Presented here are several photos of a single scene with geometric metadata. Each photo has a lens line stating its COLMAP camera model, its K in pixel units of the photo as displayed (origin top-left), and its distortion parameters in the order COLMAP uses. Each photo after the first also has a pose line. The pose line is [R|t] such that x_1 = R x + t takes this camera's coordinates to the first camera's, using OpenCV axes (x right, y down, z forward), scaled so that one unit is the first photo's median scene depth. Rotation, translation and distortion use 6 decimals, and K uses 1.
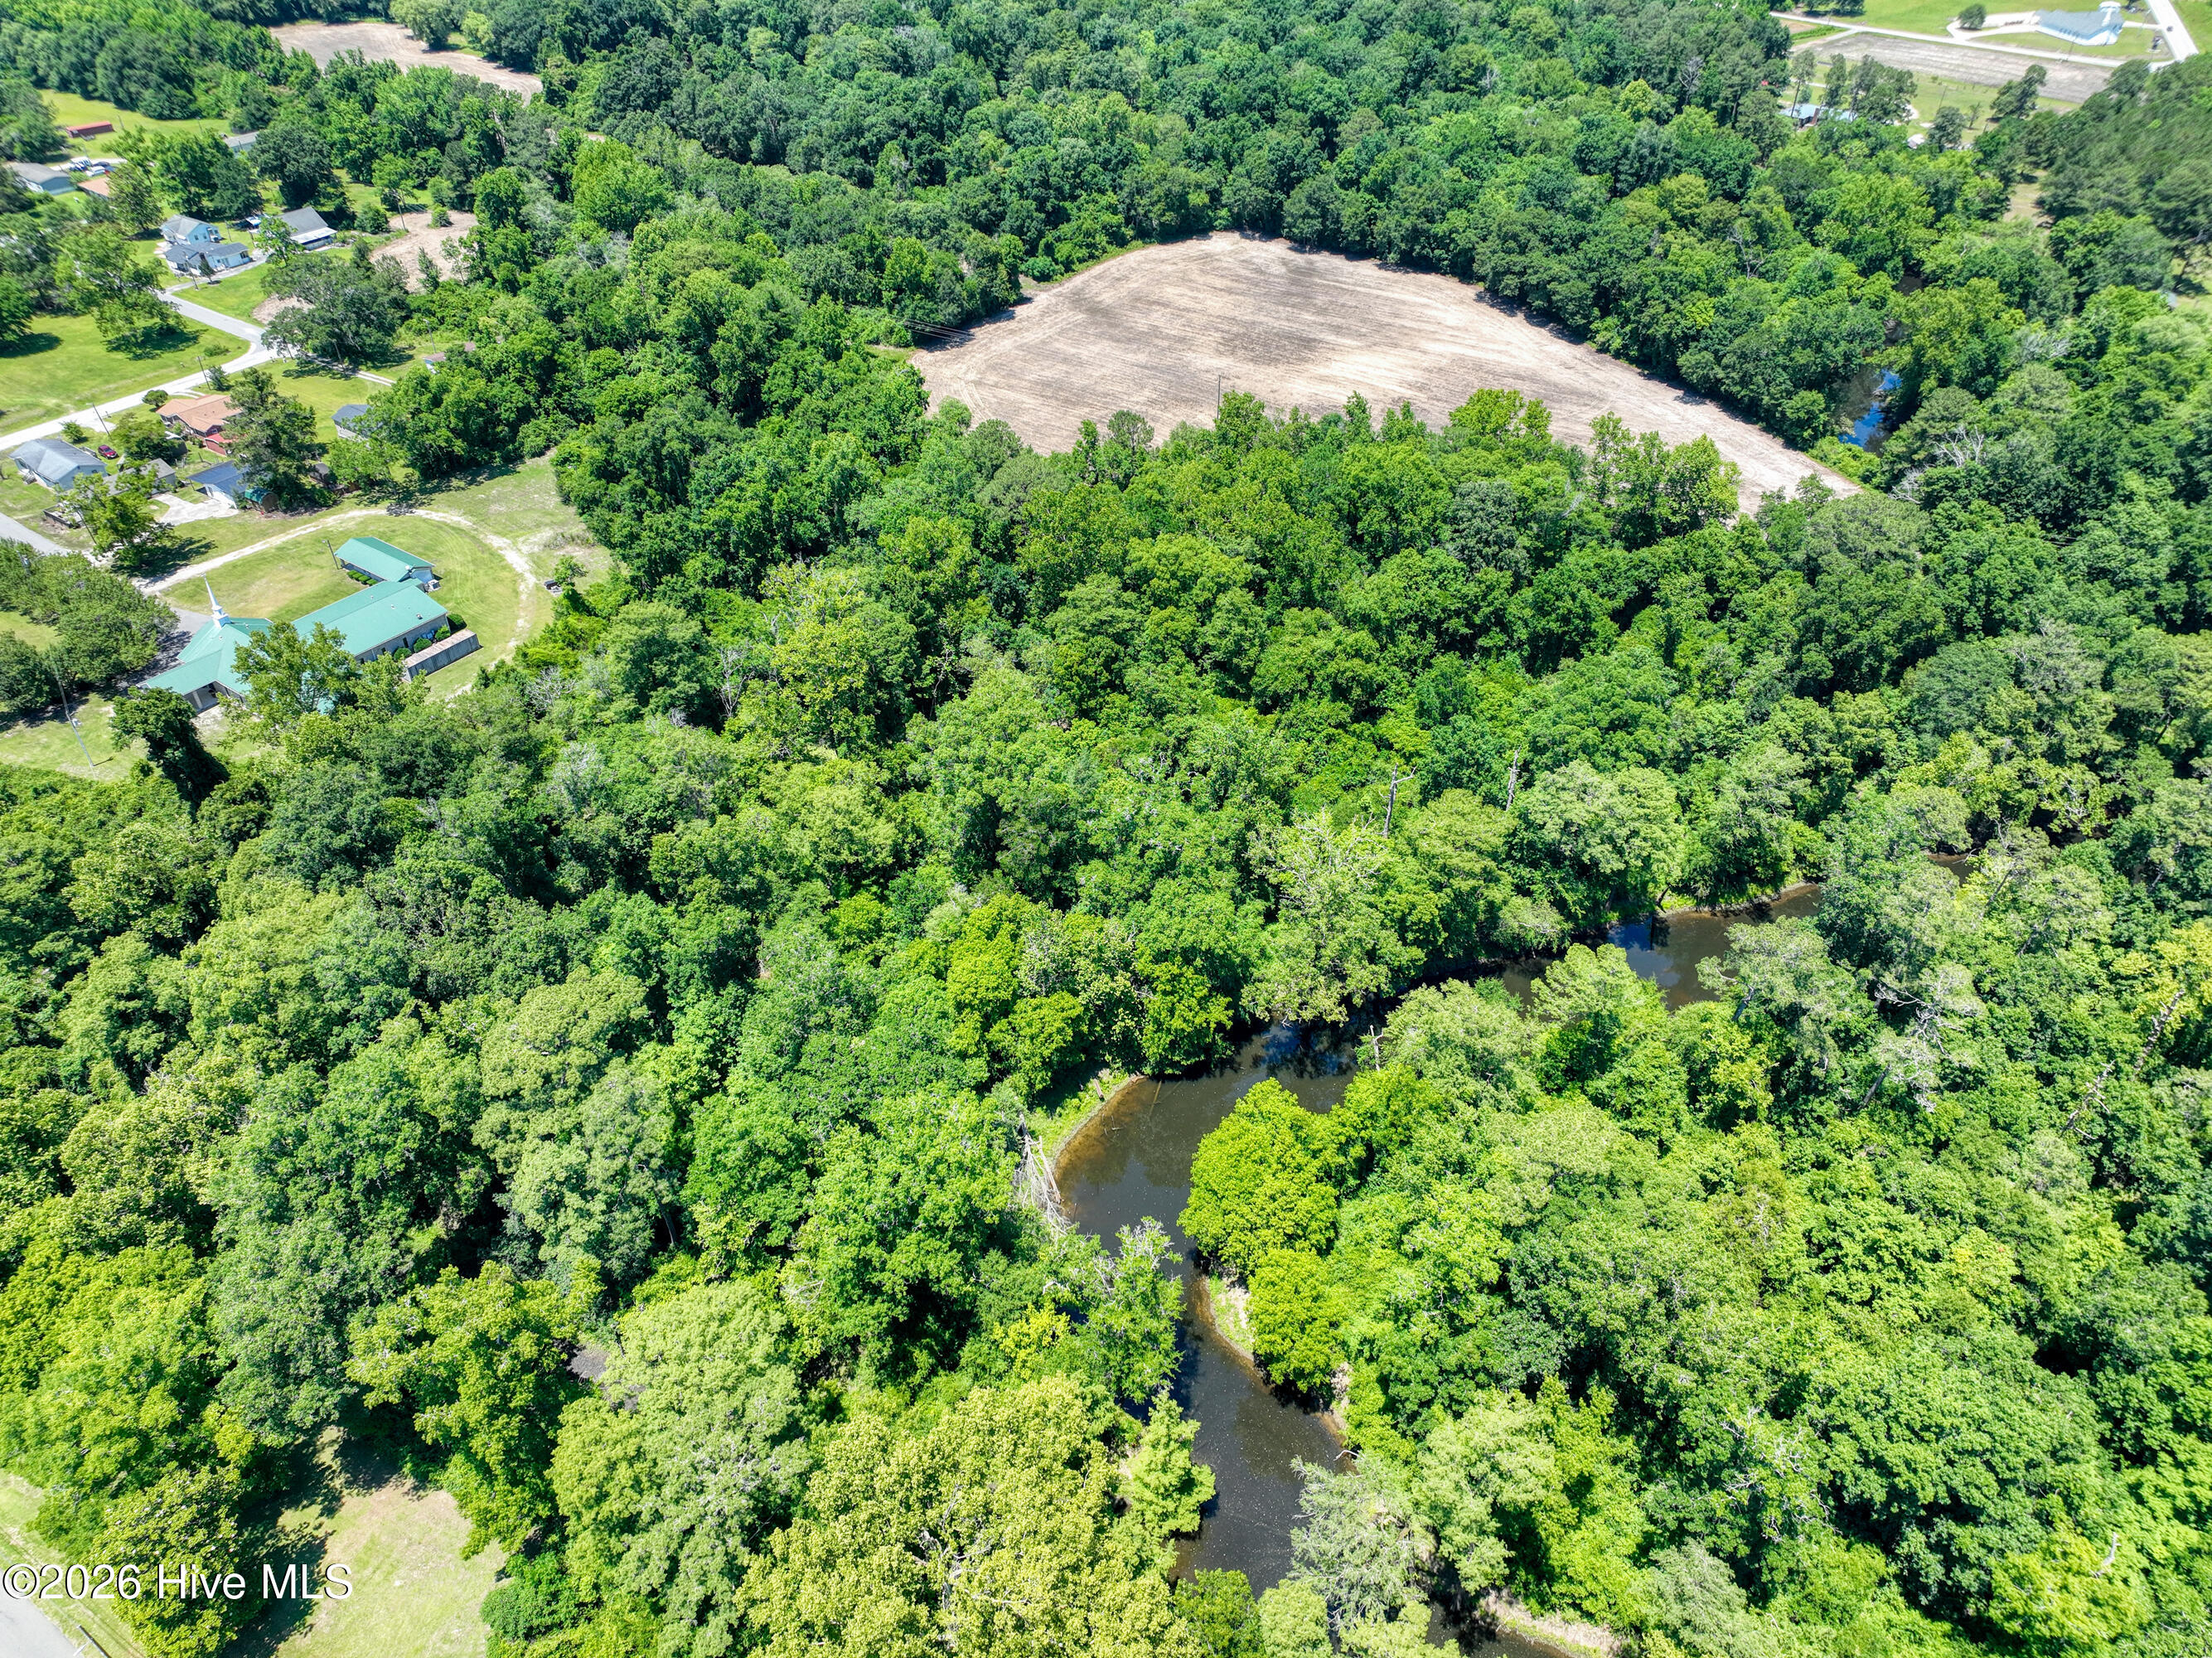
lens RADIAL K [[1551.4, 0, 1110.0], [0, 1551.4, 834.7], [0, 0, 1]] dist [-0.002960, 0.022856]
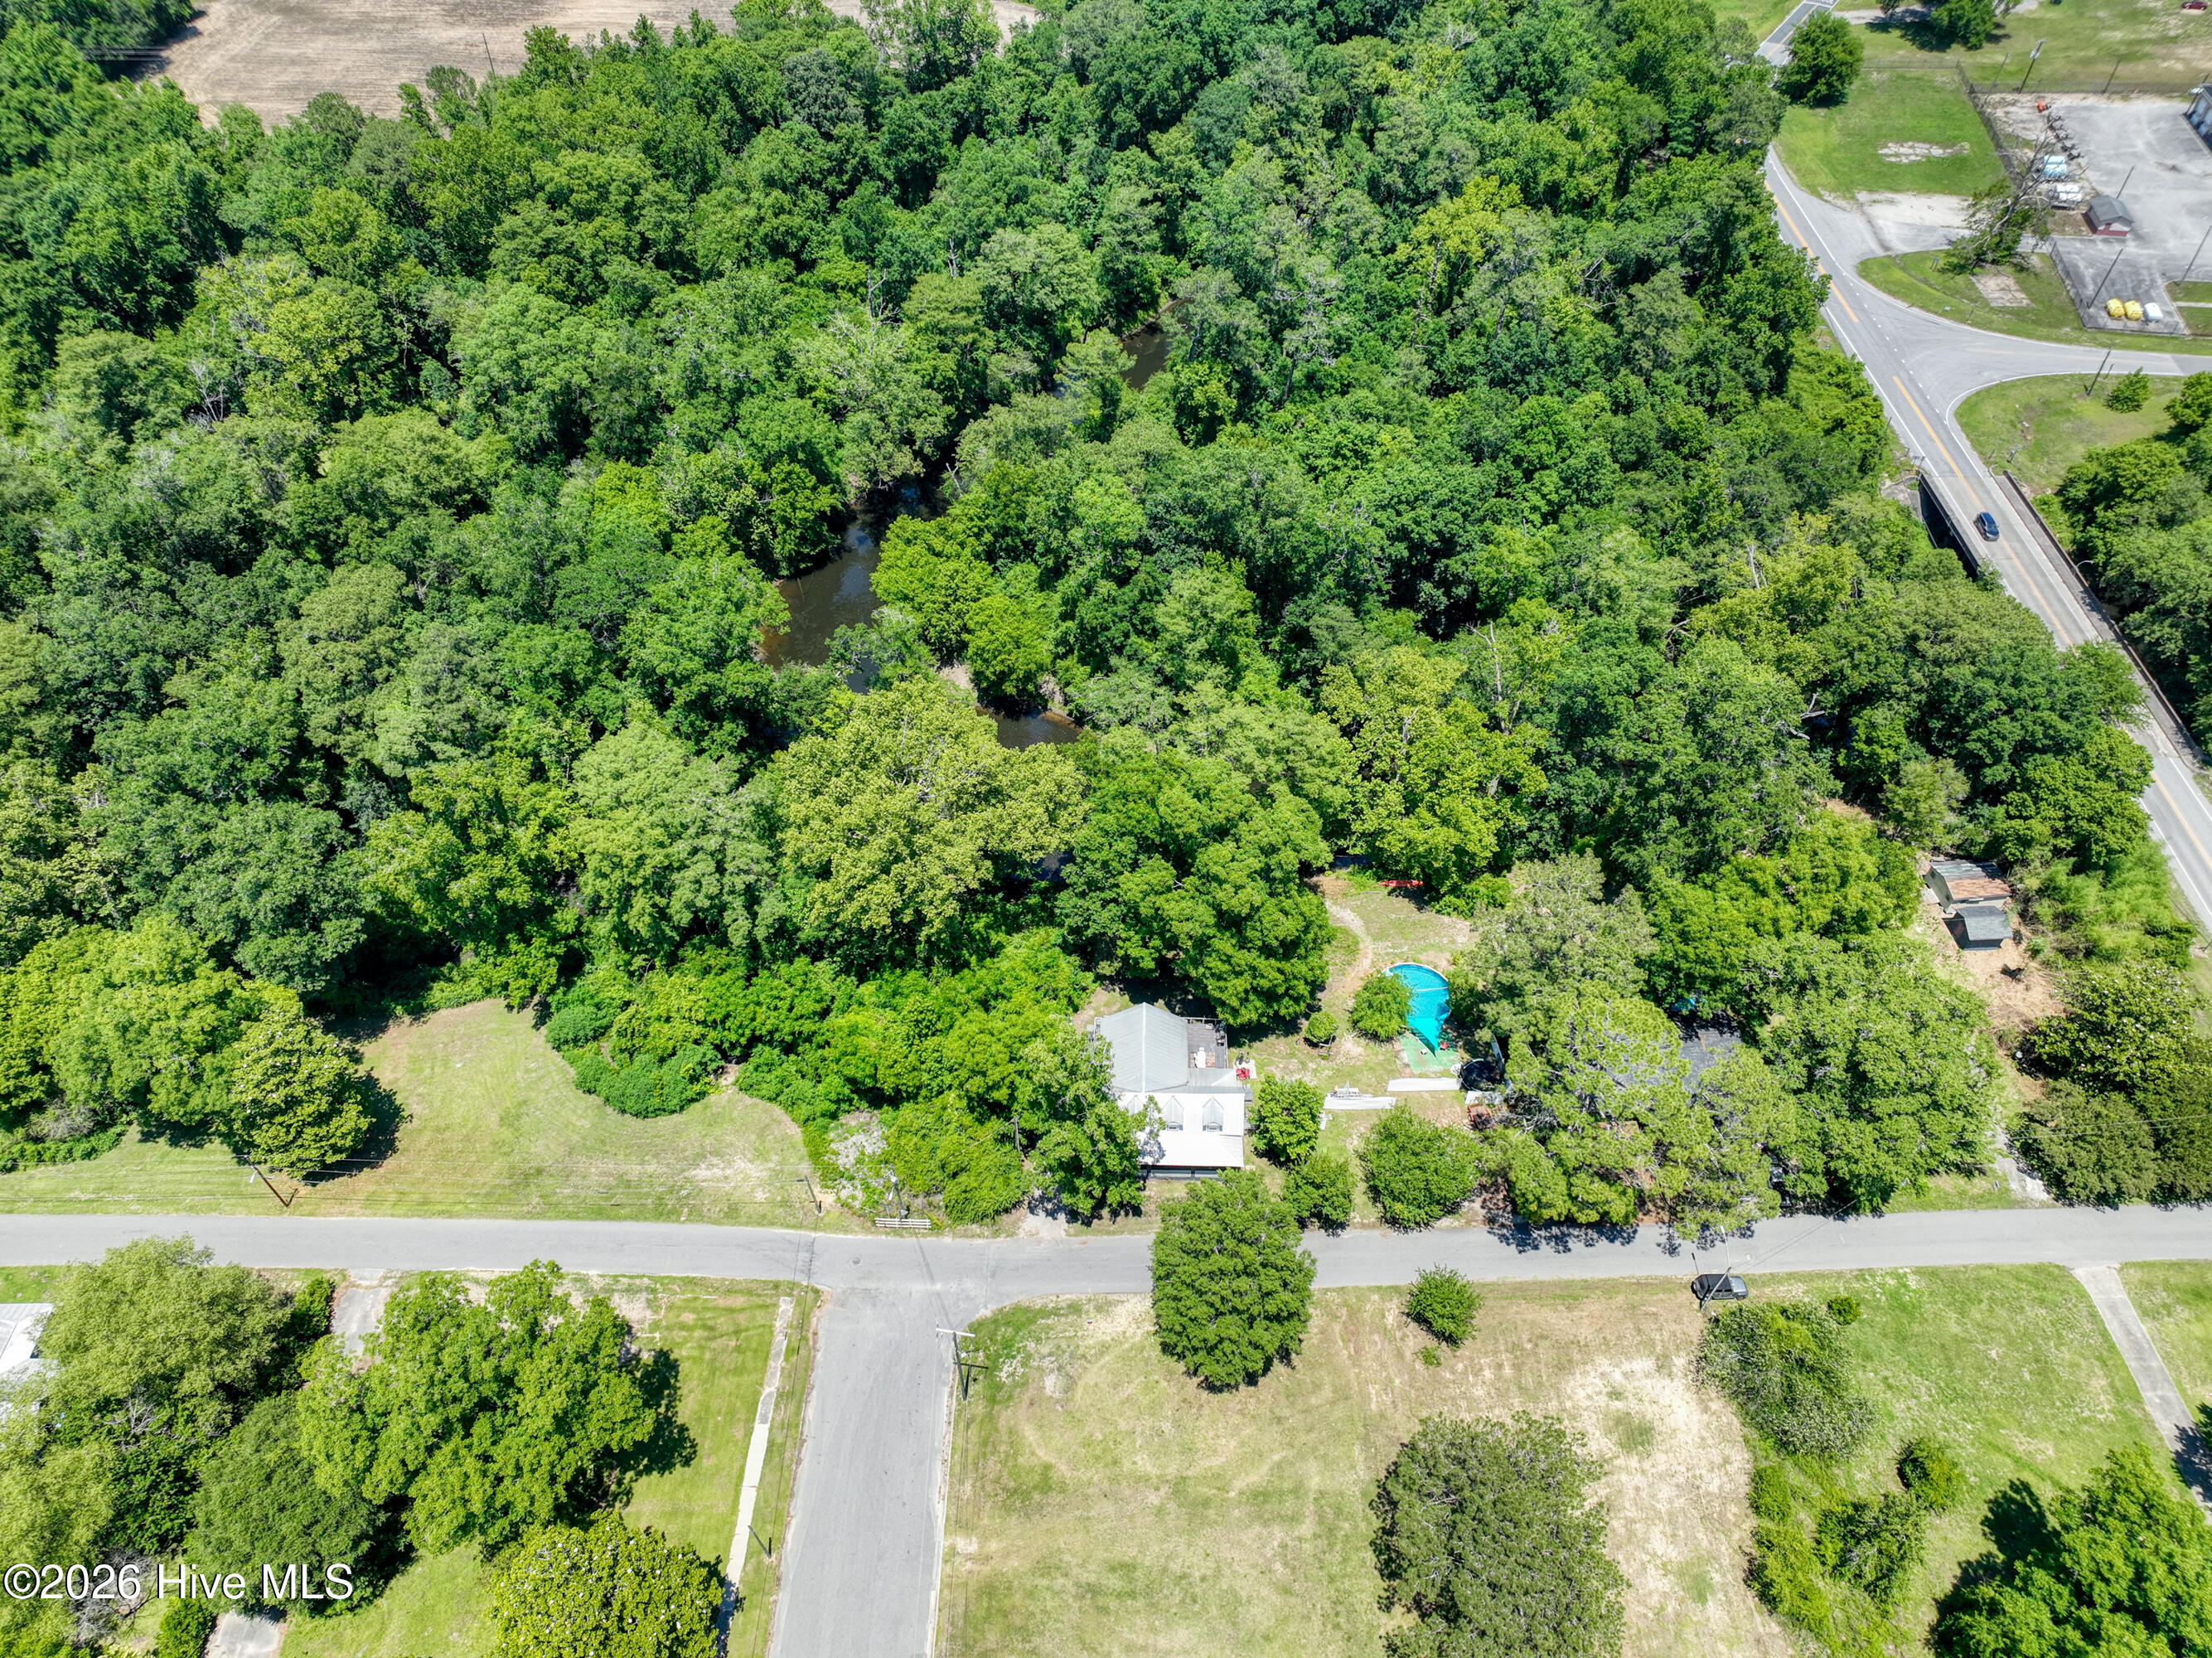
lens RADIAL K [[1551.4, 0, 1106.4], [0, 1551.4, 859.2], [0, 0, 1]] dist [-0.002960, 0.022856]
pose [[0.839728, -0.399702, 0.367552, -0.239668], [0.335505, 0.914135, 0.227583, 0.134292], [-0.426958, -0.067792, 0.901727, -0.155446]]
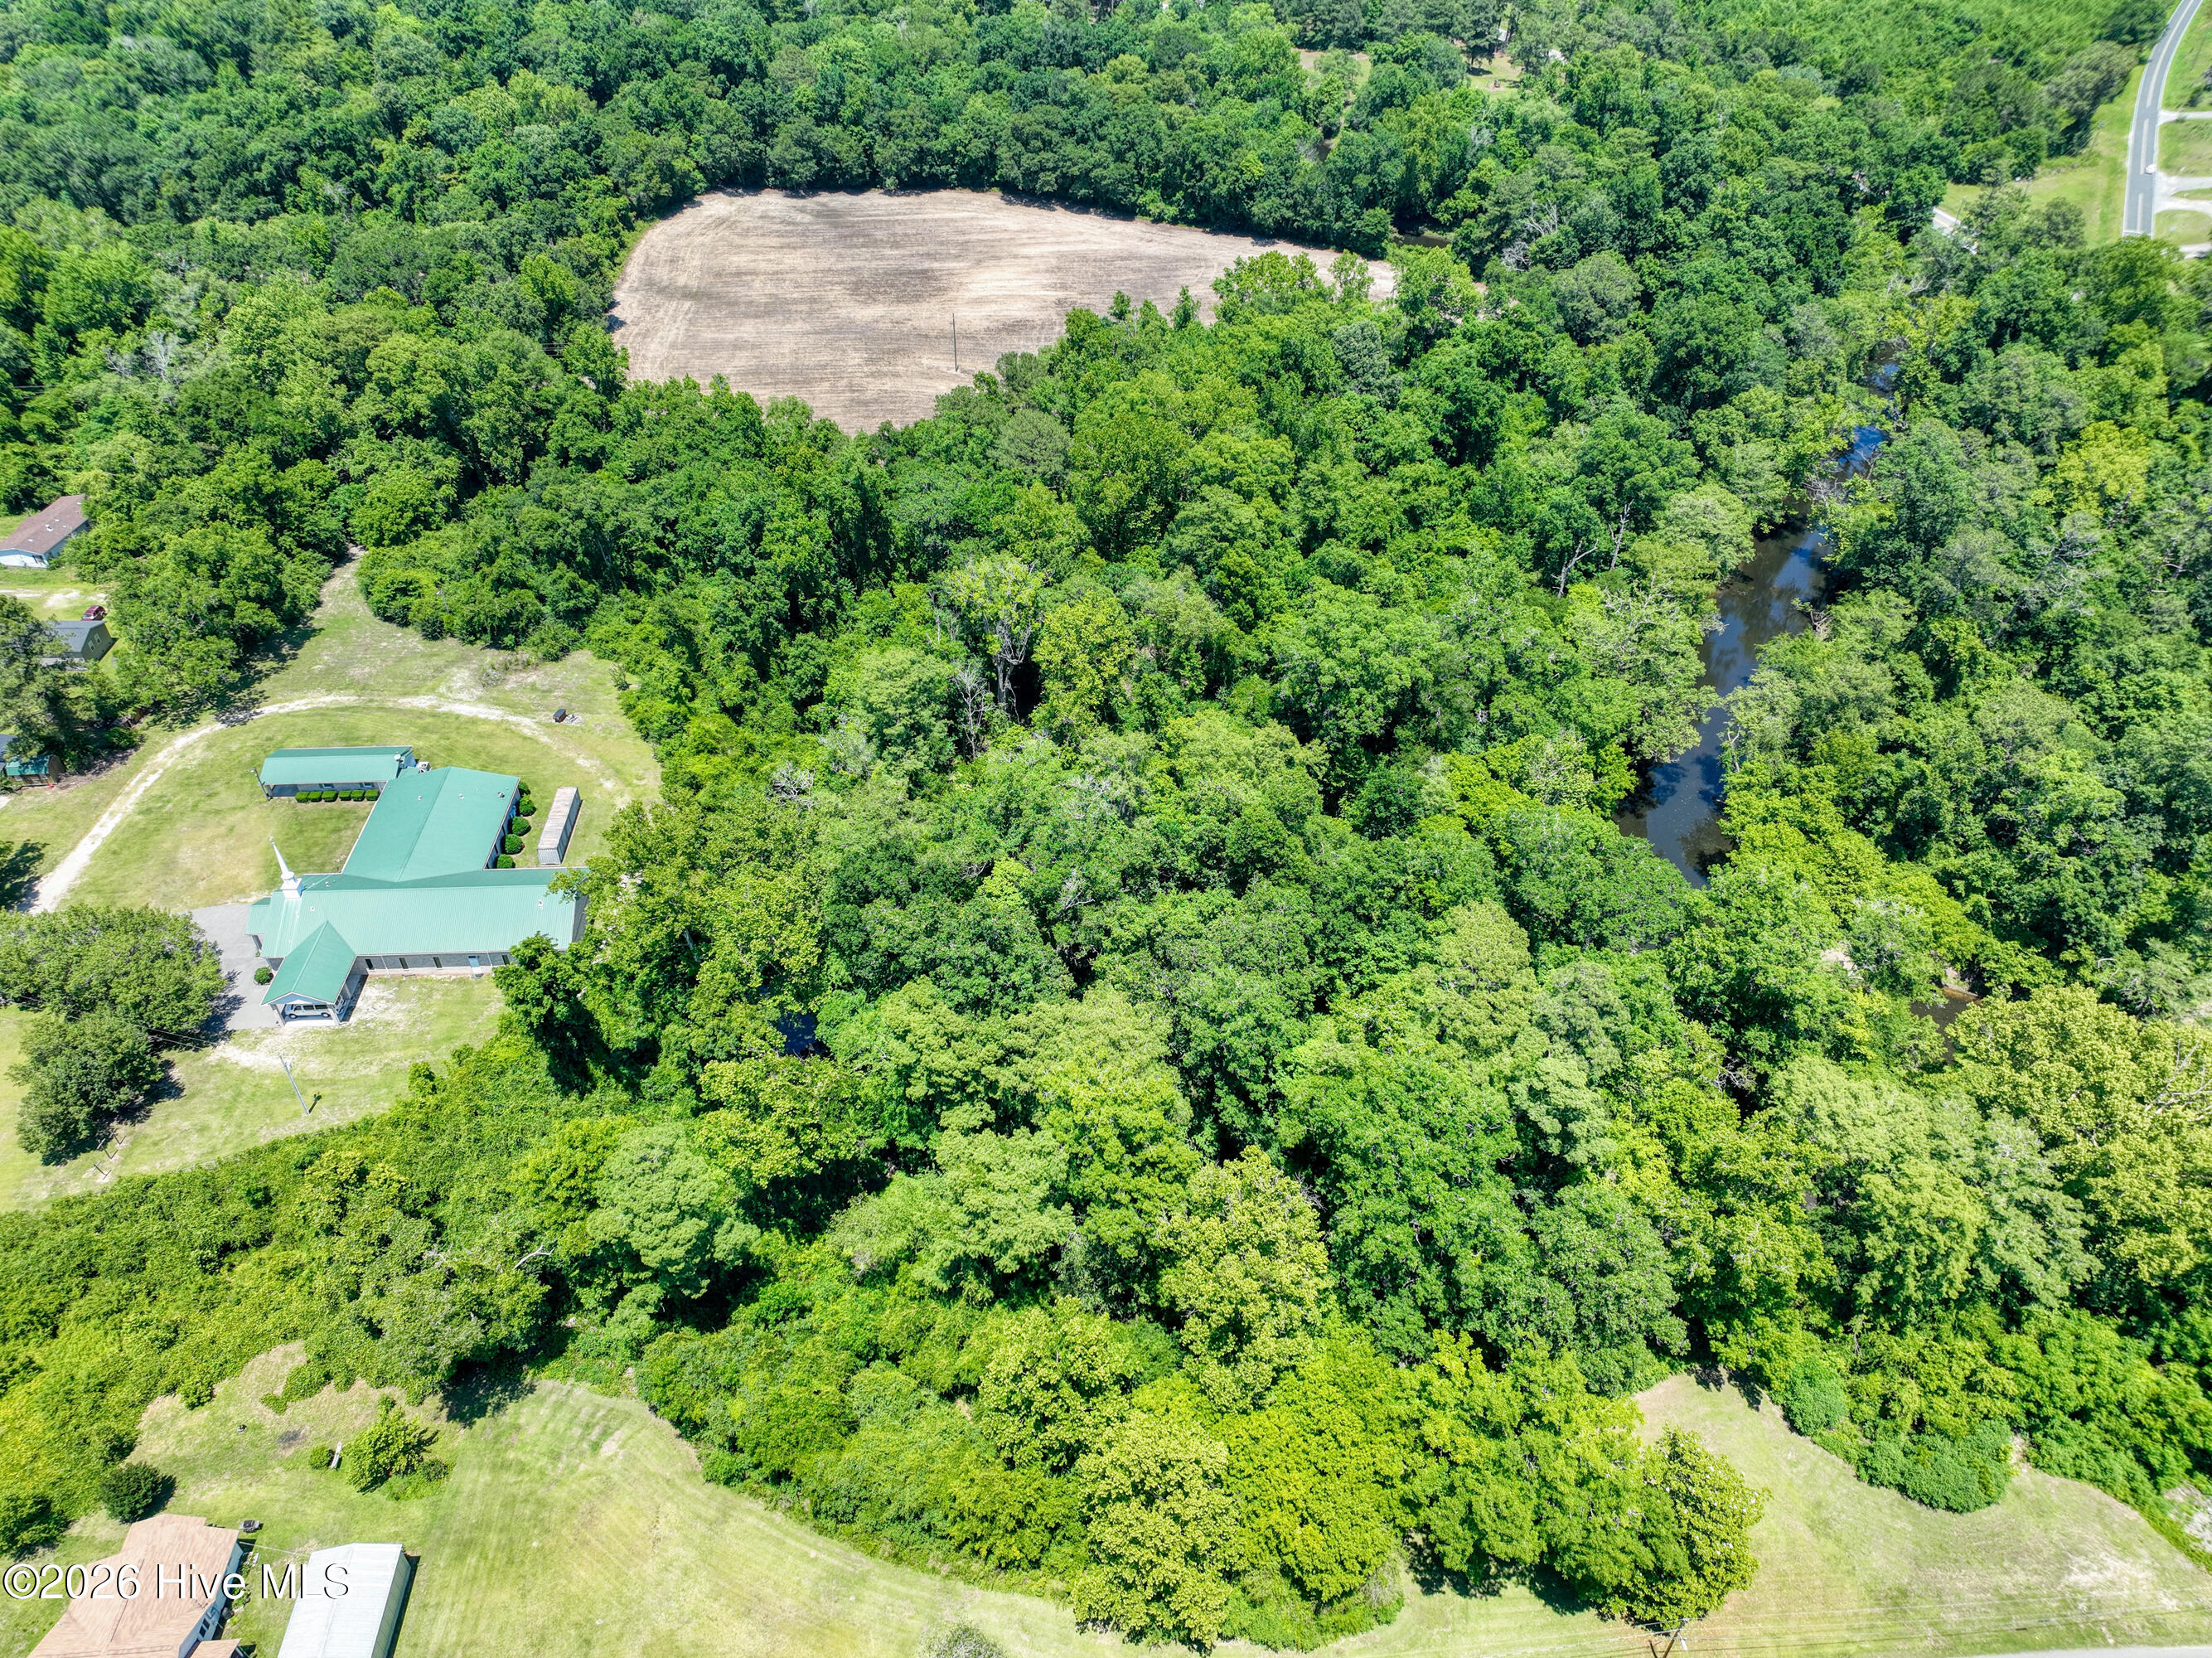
lens RADIAL K [[1551.4, 0, 1110.0], [0, 1551.4, 824.6], [0, 0, 1]] dist [-0.002960, 0.022856]
pose [[0.782019, -0.395164, 0.481968, -0.642429], [0.380383, 0.915191, 0.133171, -0.122302], [-0.493717, 0.079190, 0.866010, 0.146855]]
